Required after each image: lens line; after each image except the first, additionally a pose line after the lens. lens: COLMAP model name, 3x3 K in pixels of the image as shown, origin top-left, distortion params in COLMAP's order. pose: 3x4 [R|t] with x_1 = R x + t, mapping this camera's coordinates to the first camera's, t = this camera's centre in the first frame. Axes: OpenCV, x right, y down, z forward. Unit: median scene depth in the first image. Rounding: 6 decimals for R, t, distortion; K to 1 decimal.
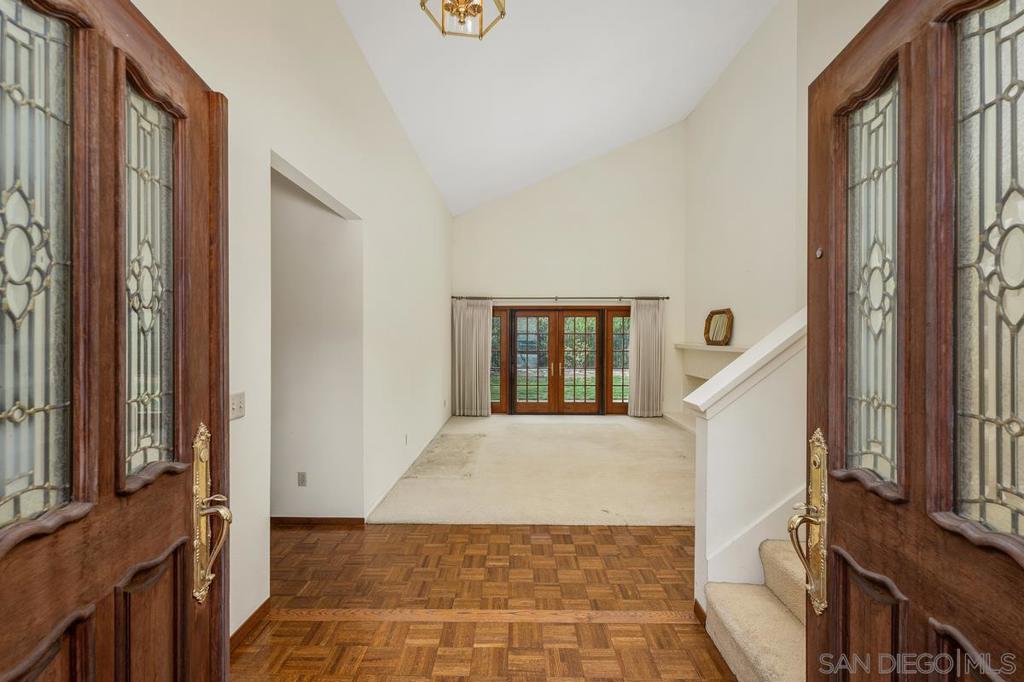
lens RADIAL K [[406.7, 0, 509.6], [0, 406.7, 339.8], [0, 0, 1]] dist [0.000249, 0.000044]
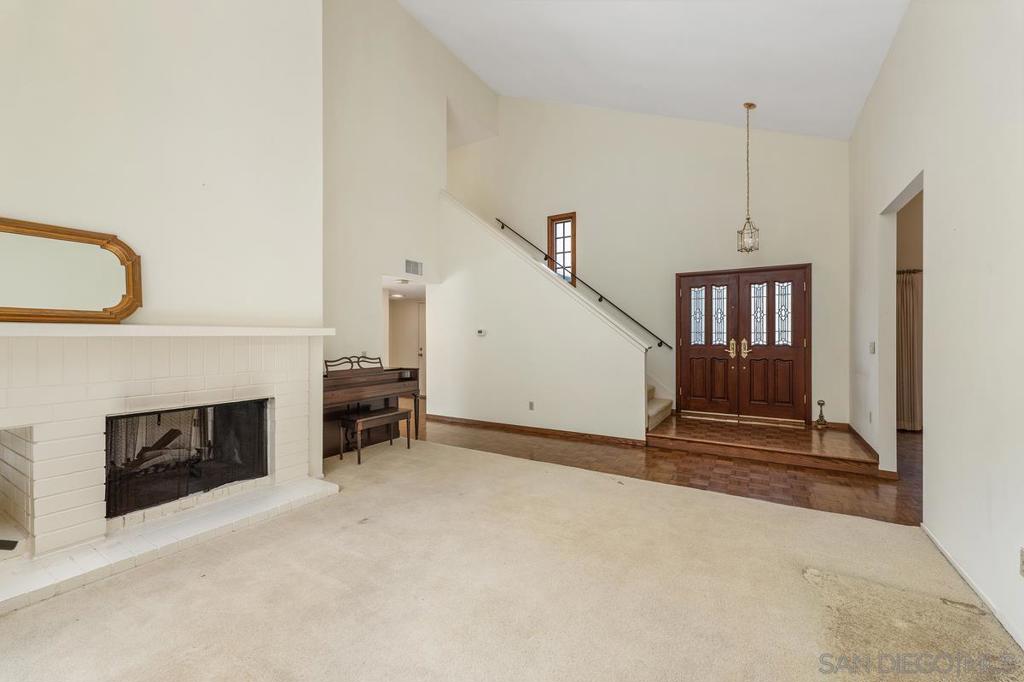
lens RADIAL K [[406.7, 0, 509.6], [0, 406.7, 339.8], [0, 0, 1]] dist [0.000249, 0.000044]
pose [[-0.860563, -0.013030, 0.509177, -0.017797], [-0.008643, 0.999902, 0.010982, 0.016437], [-0.509270, 0.005050, -0.860592, 0.900908]]
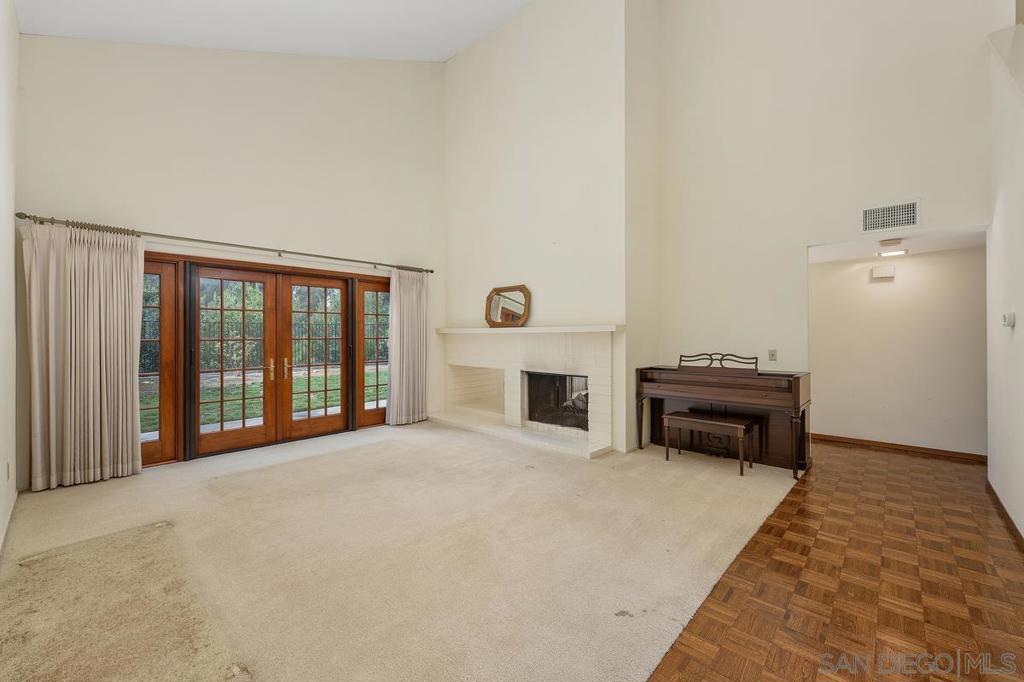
lens RADIAL K [[417.8, 0, 512.0], [0, 417.8, 341.0], [0, 0, 1]] dist [-0.001633, -0.000284]
pose [[0.674720, -0.019417, 0.737818, -0.112350], [0.008579, 0.999793, 0.018466, 0.020476], [-0.738024, -0.006130, 0.674747, 0.317221]]
